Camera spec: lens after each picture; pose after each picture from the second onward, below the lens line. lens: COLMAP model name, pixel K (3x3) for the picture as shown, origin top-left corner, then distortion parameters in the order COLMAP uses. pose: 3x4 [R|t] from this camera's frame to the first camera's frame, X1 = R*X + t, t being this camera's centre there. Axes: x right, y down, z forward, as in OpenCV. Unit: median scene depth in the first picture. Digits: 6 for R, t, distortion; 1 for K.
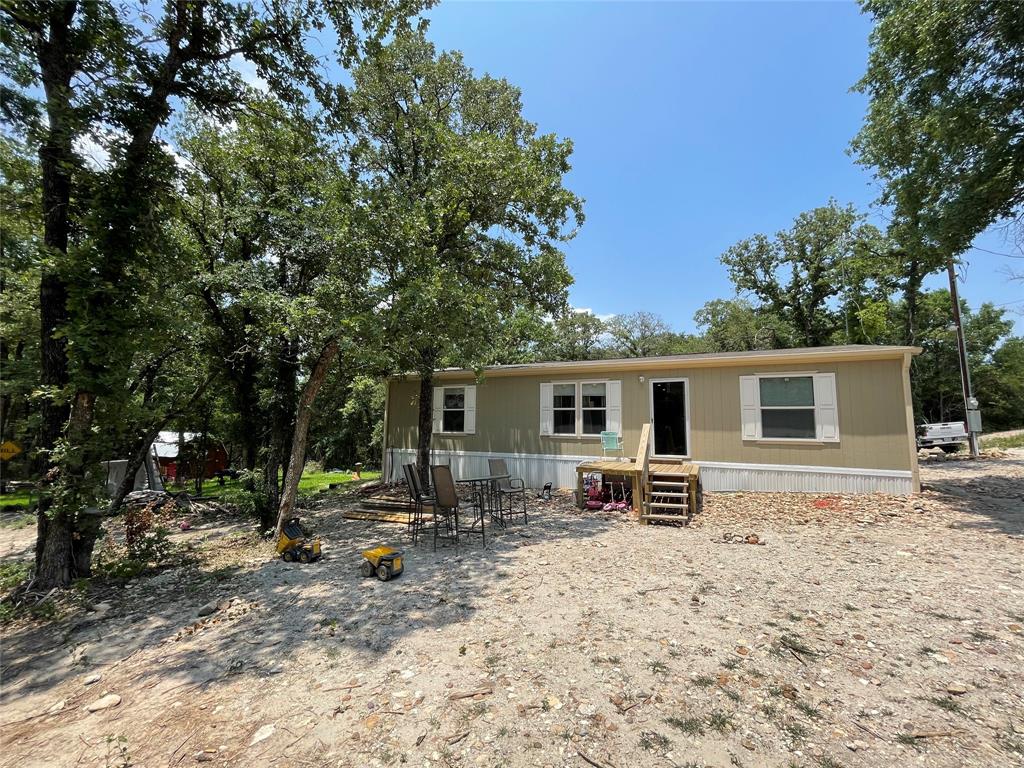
lens RADIAL K [[414.5, 0, 509.8], [0, 414.5, 383.6], [0, 0, 1]] dist [-0.003209, -0.000219]
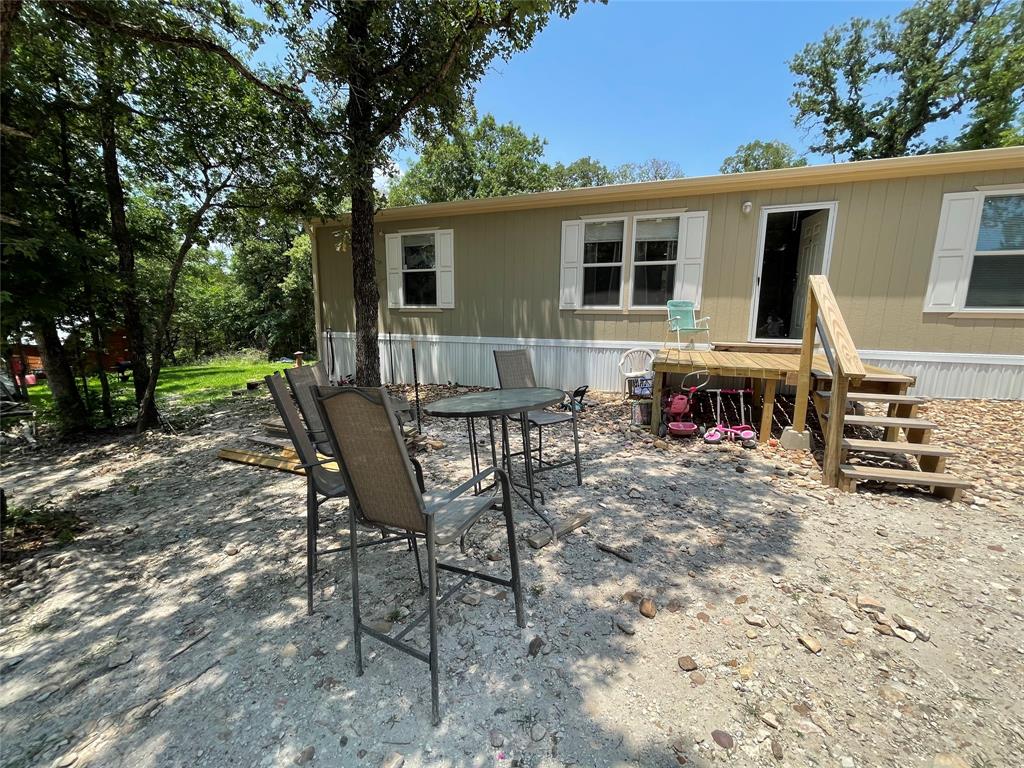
lens RADIAL K [[414.5, 0, 510.9], [0, 414.5, 382.0], [0, 0, 1]] dist [-0.003209, -0.000219]
pose [[0.997712, -0.014633, 0.066001, -0.045101], [-0.003697, 0.963022, 0.269396, 0.064226], [-0.067502, -0.269023, 0.960765, 0.382080]]
